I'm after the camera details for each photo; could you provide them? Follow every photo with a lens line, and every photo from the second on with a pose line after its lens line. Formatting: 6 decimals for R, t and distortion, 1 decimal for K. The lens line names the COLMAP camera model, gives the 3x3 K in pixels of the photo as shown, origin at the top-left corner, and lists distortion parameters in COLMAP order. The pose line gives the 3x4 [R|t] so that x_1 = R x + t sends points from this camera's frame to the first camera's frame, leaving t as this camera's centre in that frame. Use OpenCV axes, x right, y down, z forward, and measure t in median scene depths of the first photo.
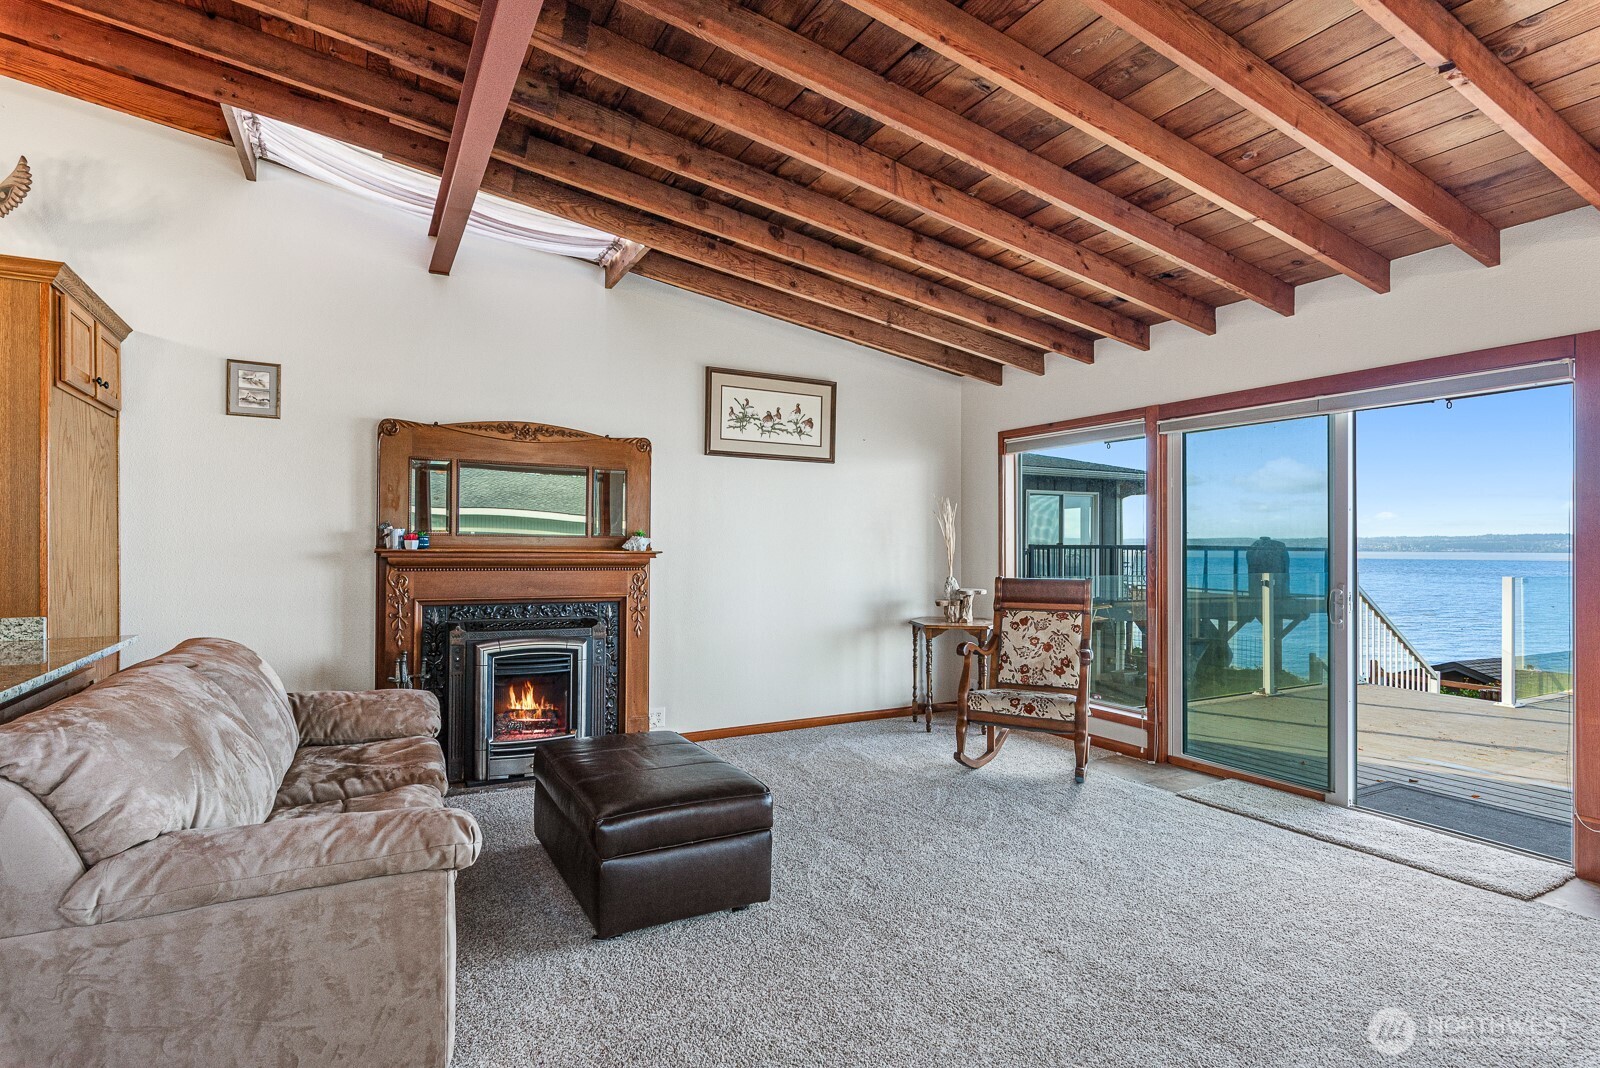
lens RADIAL K [[802.2, 0, 792.7], [0, 802.2, 548.0], [0, 0, 1]] dist [0.000371, -0.003772]
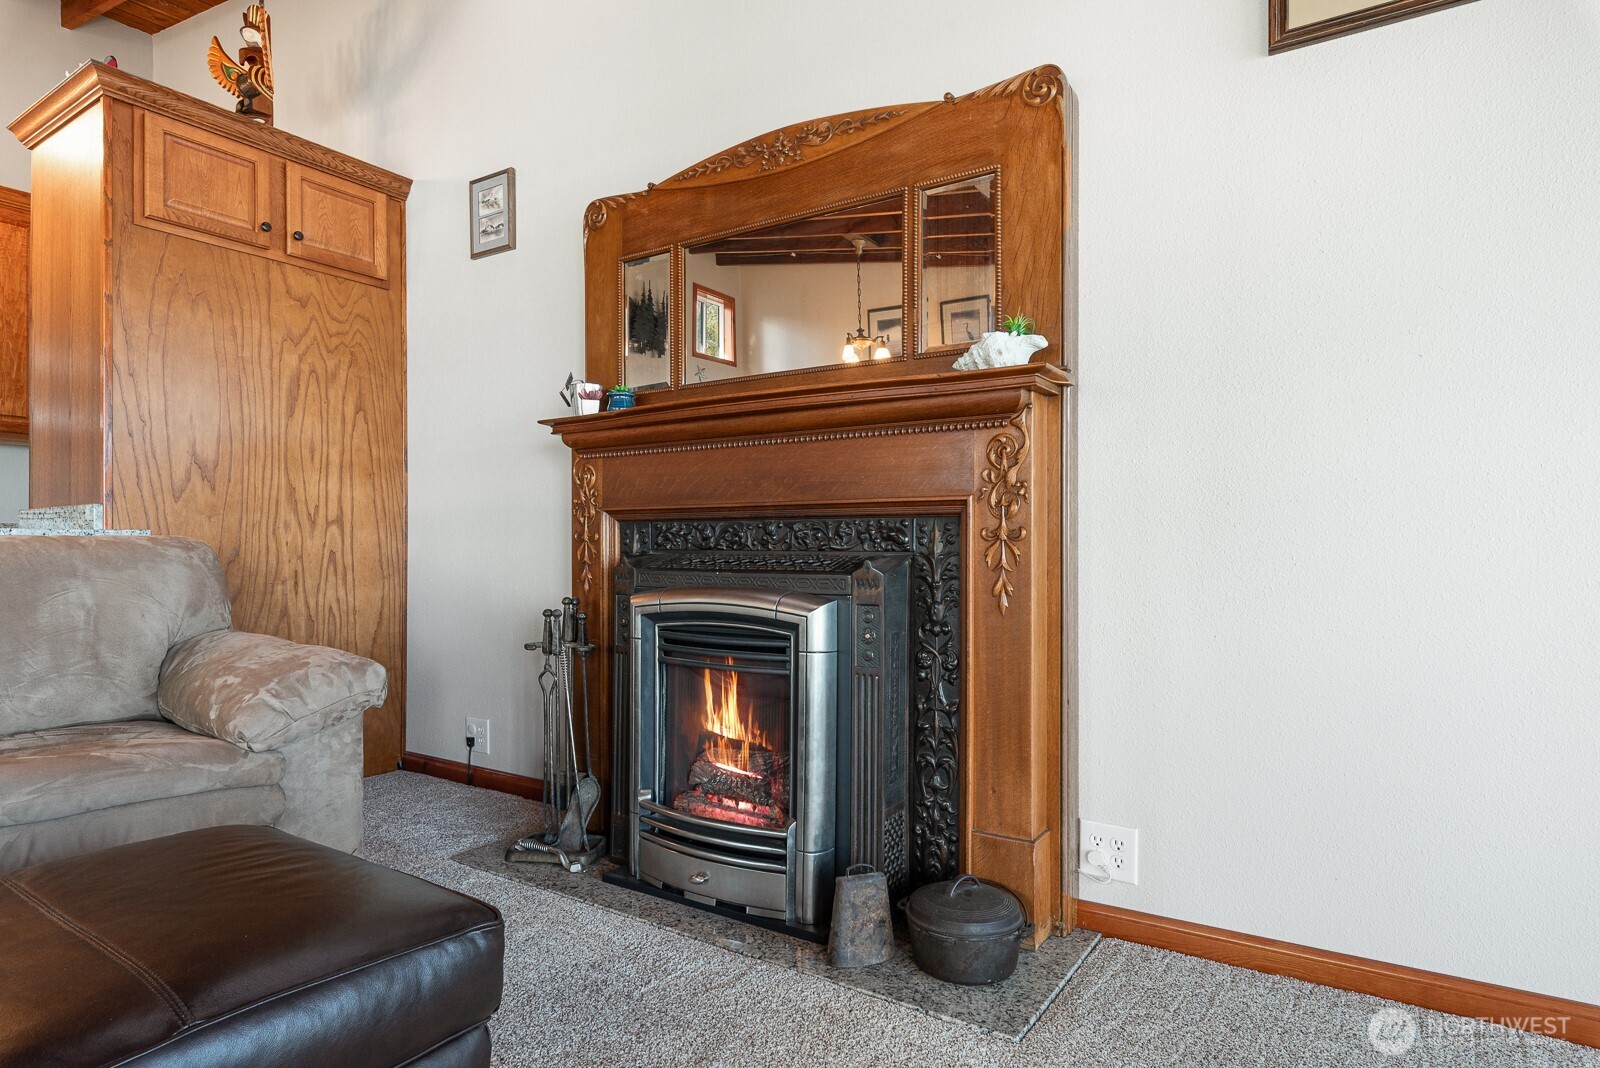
lens RADIAL K [[907.8, 0, 790.1], [0, 907.8, 544.3], [0, 0, 1]] dist [-0.000642, 0.001787]
pose [[0.472714, -0.009383, -0.881166, 0.178064], [0.003590, 0.999956, -0.008722, 0.118278], [0.881209, 0.000960, 0.472726, 1.024074]]
